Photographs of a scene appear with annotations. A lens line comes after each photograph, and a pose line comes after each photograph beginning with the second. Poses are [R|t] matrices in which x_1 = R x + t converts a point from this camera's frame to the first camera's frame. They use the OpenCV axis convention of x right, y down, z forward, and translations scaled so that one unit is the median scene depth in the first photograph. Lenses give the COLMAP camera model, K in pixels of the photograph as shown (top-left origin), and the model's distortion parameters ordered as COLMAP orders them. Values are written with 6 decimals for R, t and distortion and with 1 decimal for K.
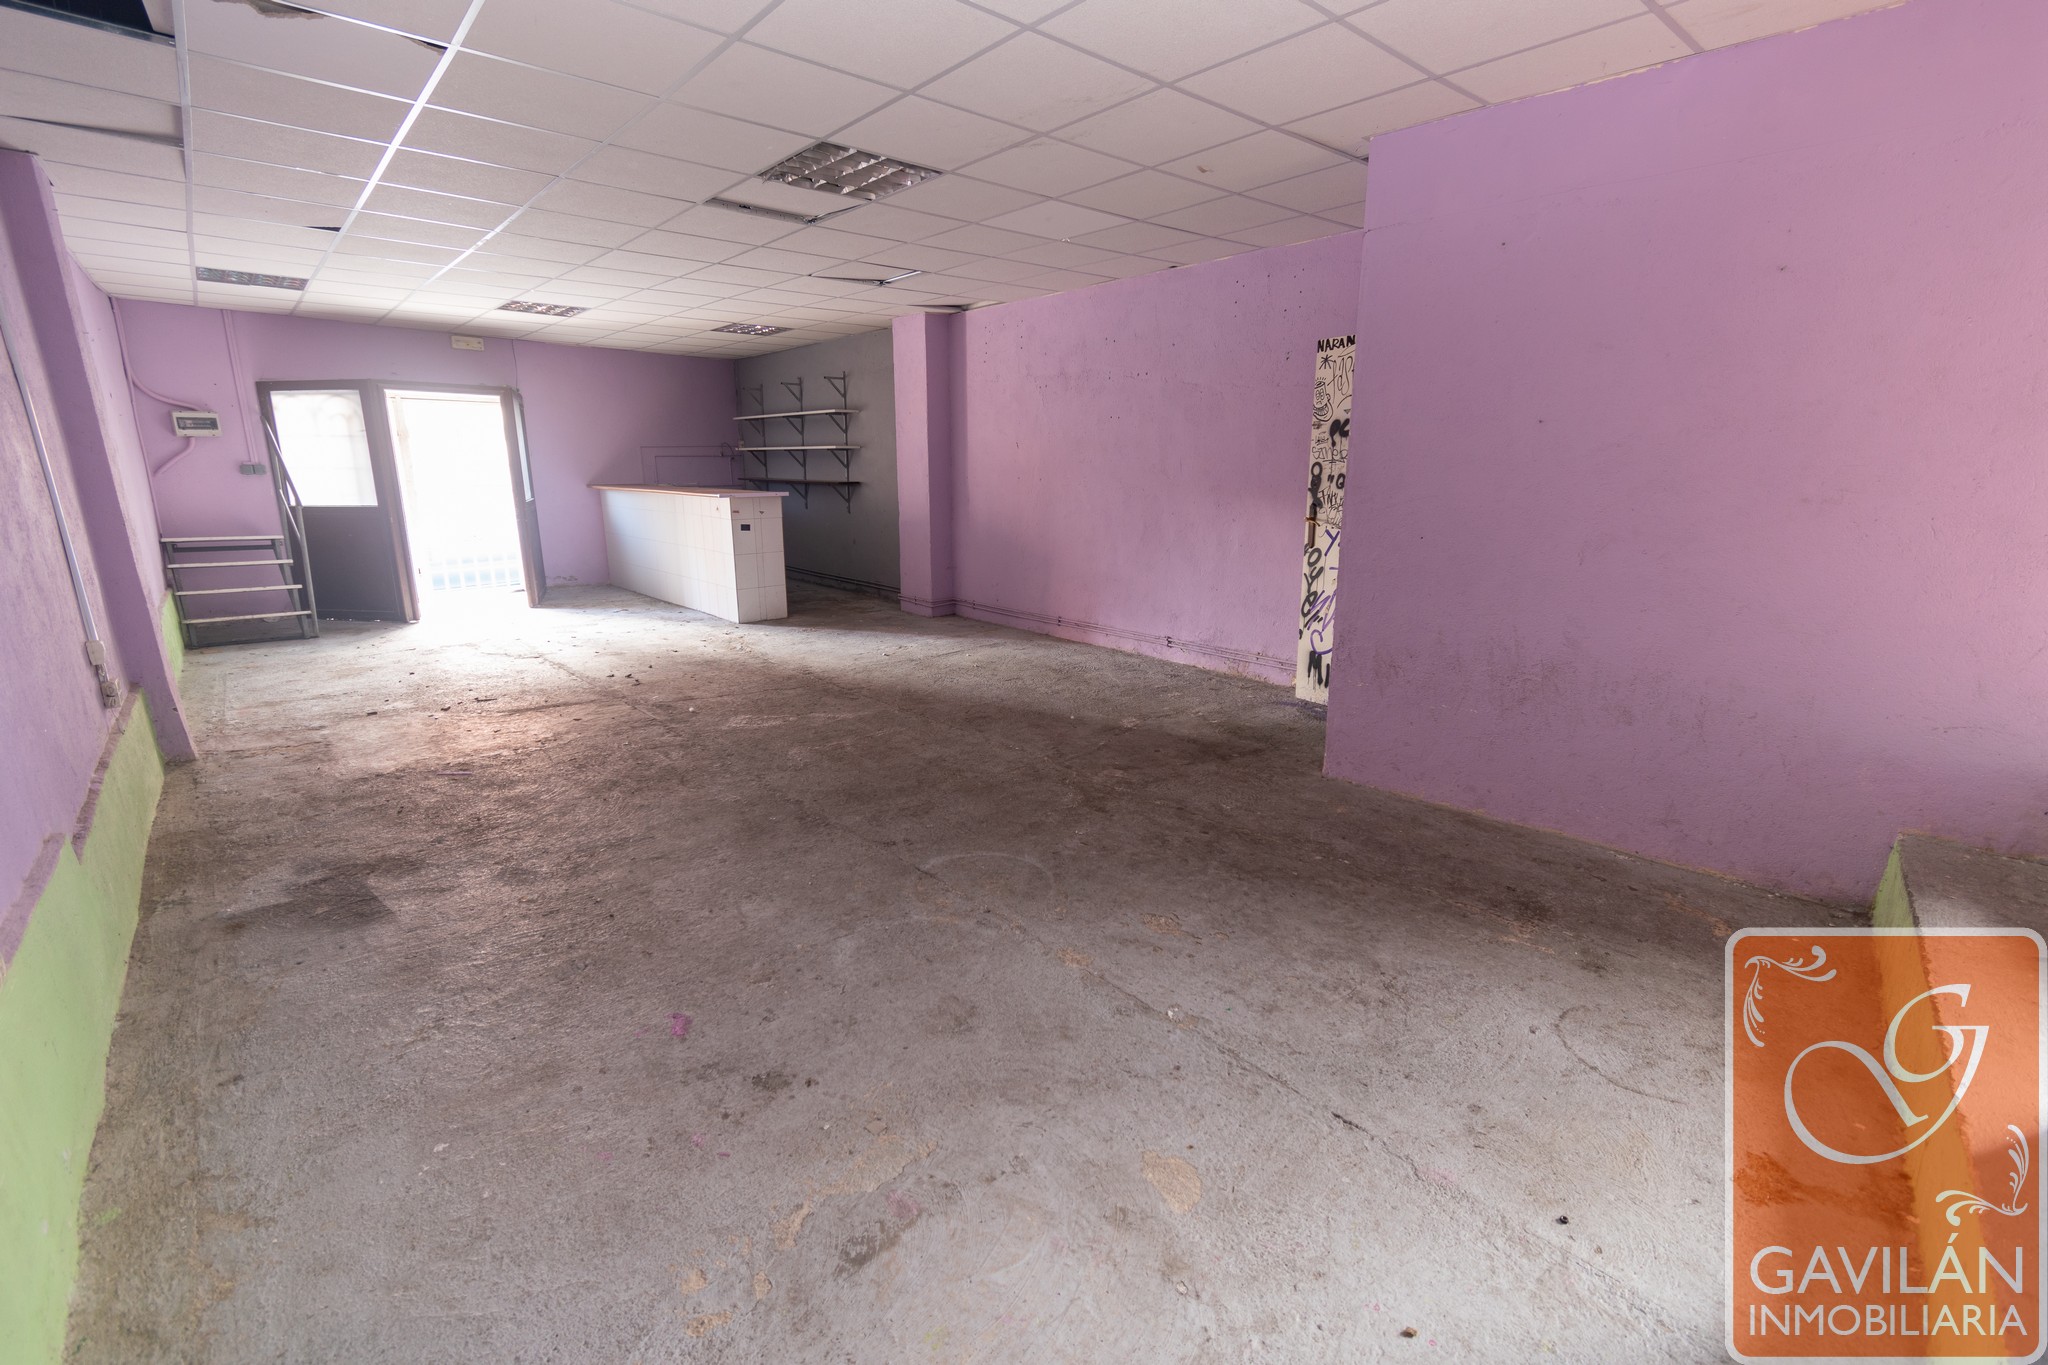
lens RADIAL K [[907.9, 0, 1024.0], [0, 907.9, 682.5], [0, 0, 1]] dist [0.004191, -0.000684]
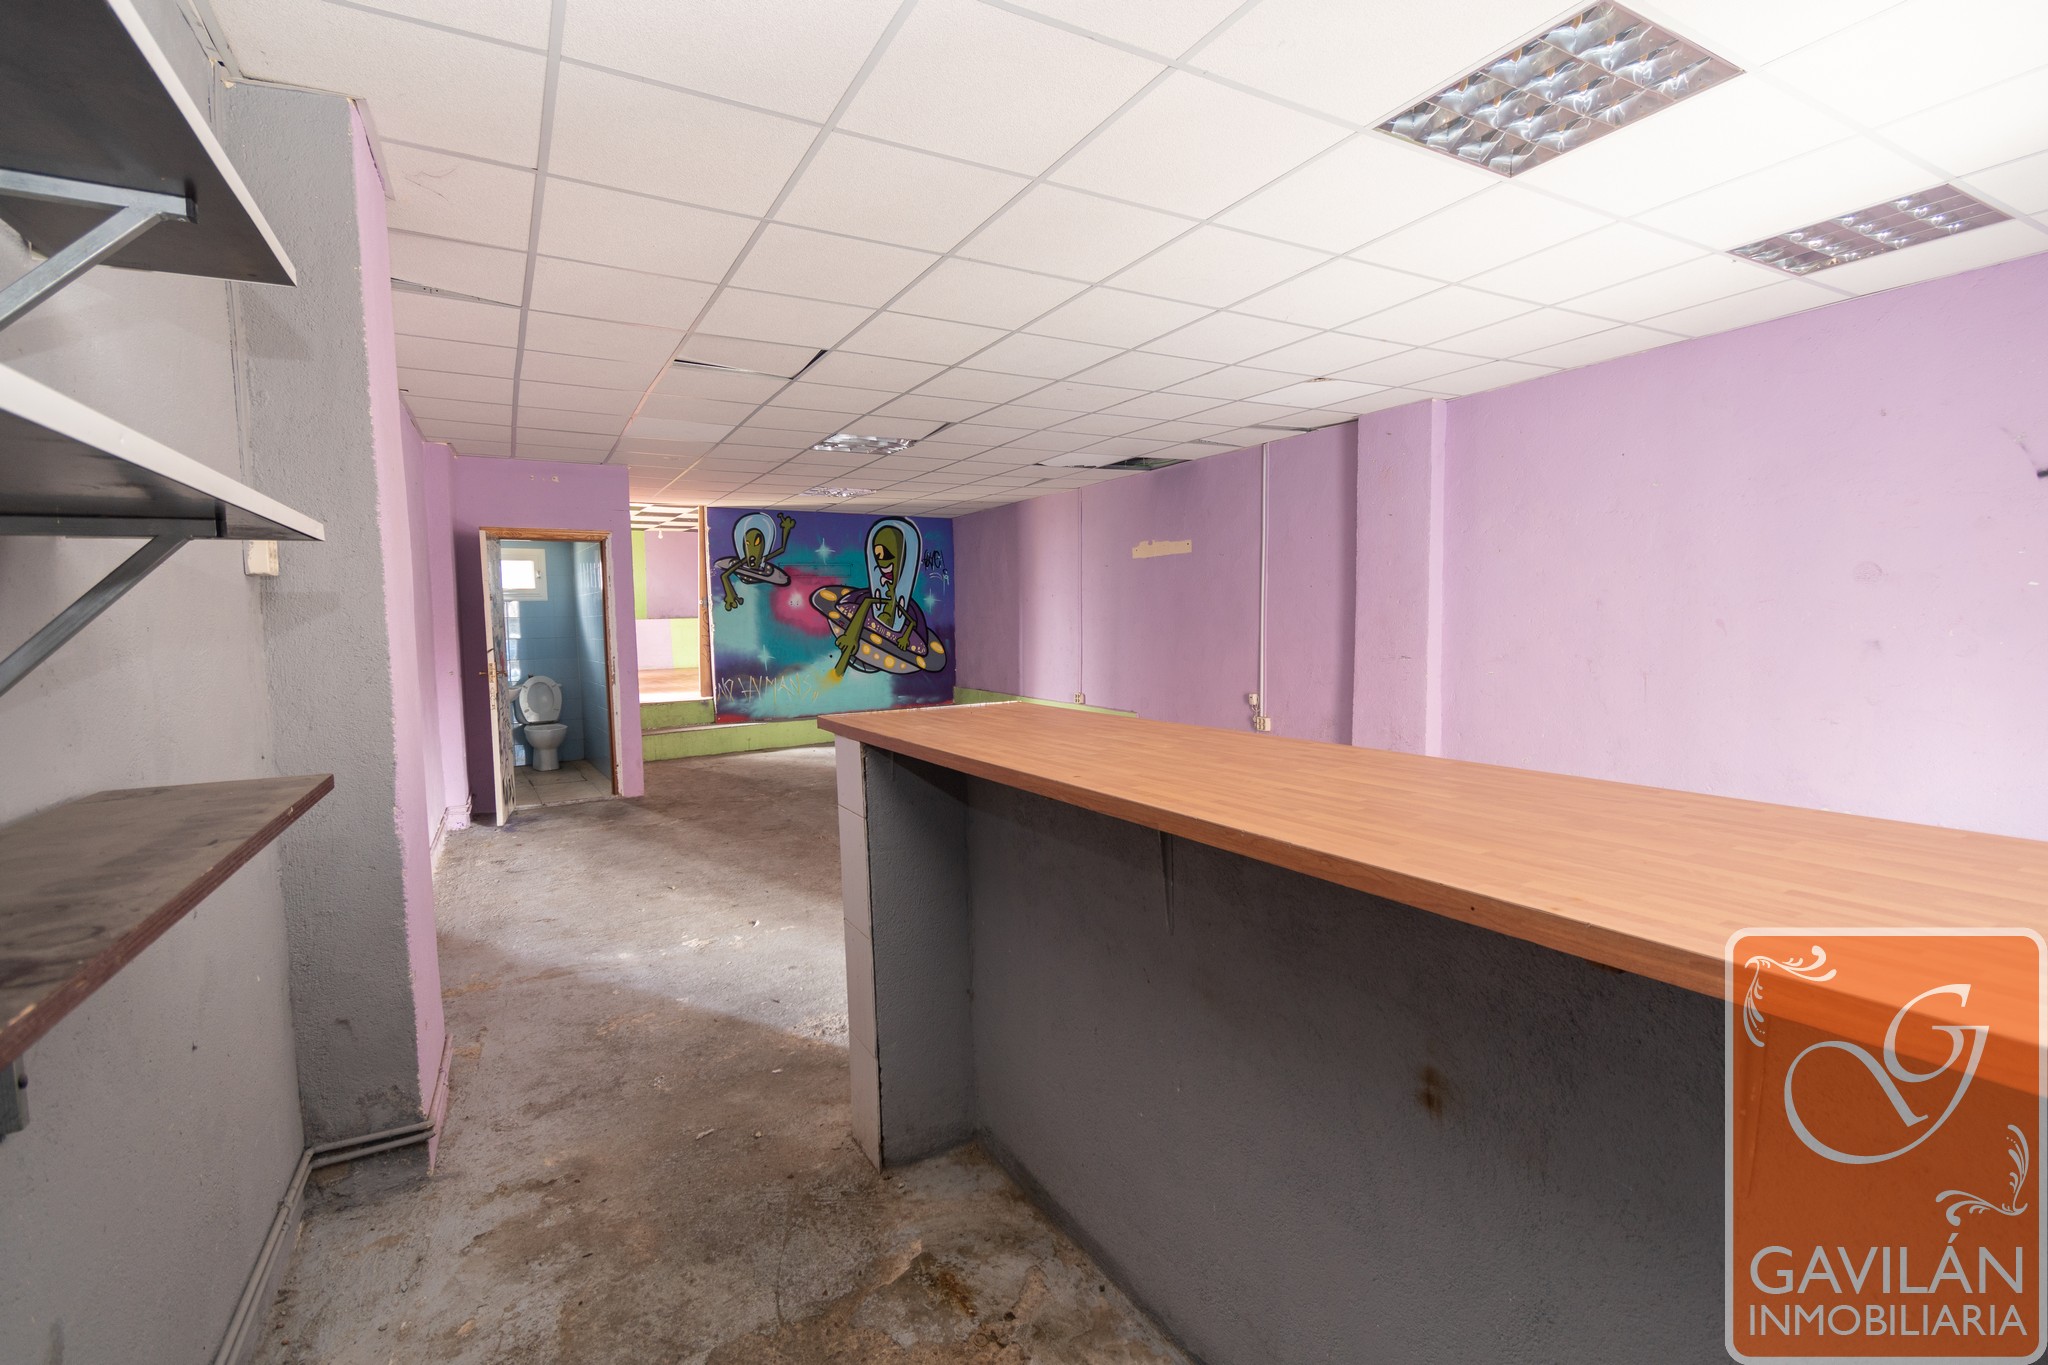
lens RADIAL K [[920.4, 0, 1024.0], [0, 920.4, 682.5], [0, 0, 1]] dist [0.003554, -0.000088]
pose [[-0.977813, 0.007602, 0.209343, -0.558017], [0.072338, 0.950120, 0.303380, -0.434510], [-0.196594, 0.311792, -0.929589, 1.782454]]
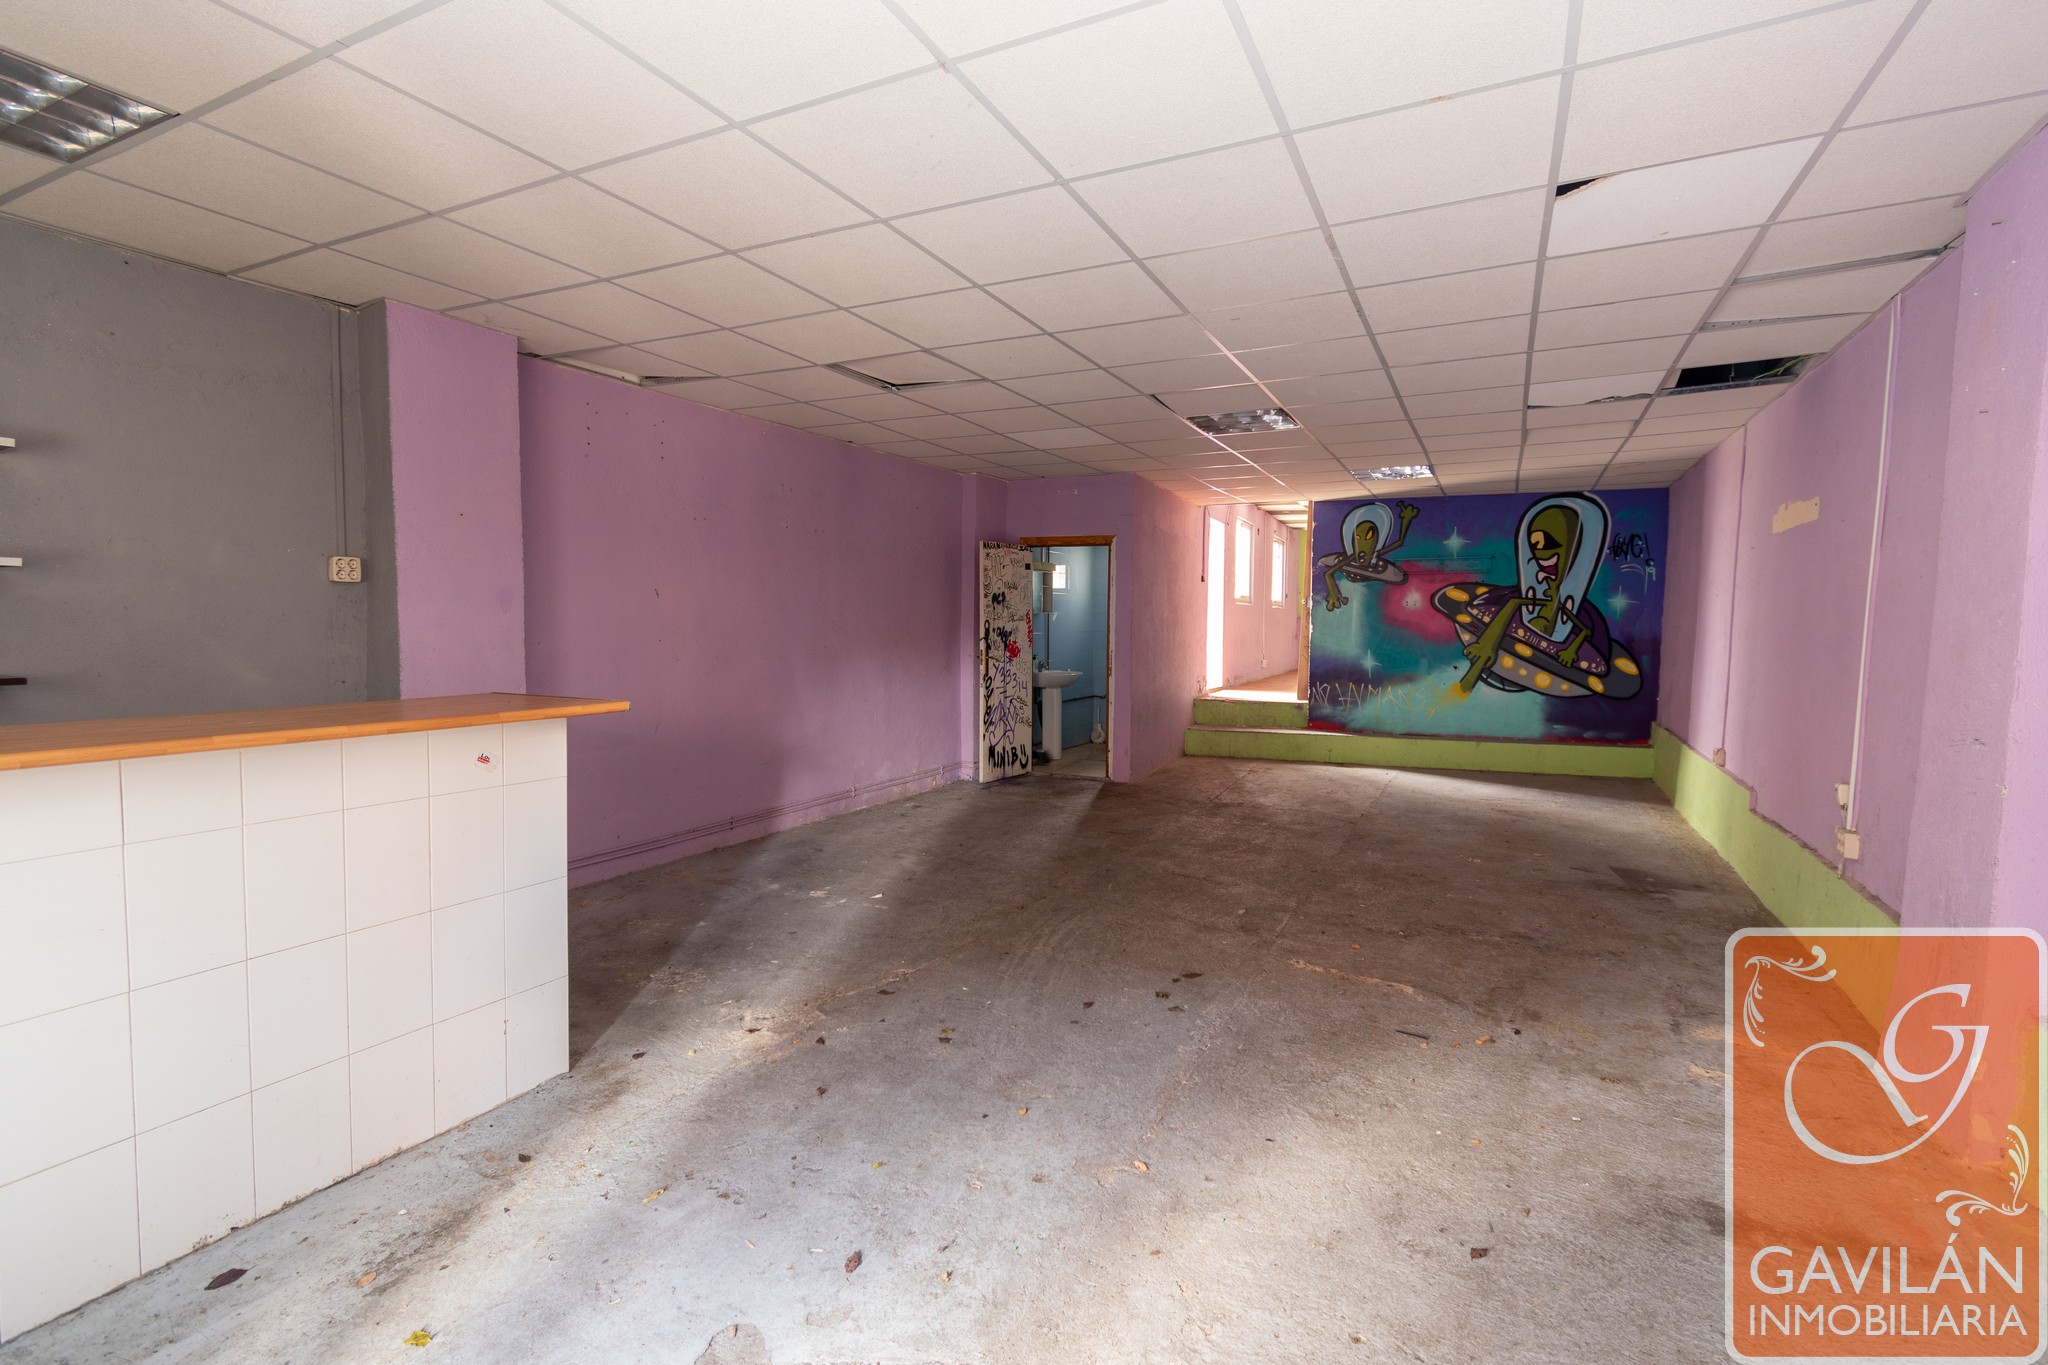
lens RADIAL K [[929.4, 0, 1028.5], [0, 929.4, 682.5], [0, 0, 1]] dist [0.002851, -0.000125]
pose [[-0.373972, -0.062107, 0.925358, -0.983884], [0.214593, 0.964885, 0.151485, -0.315440], [-0.902272, 0.255226, -0.347512, 1.309376]]
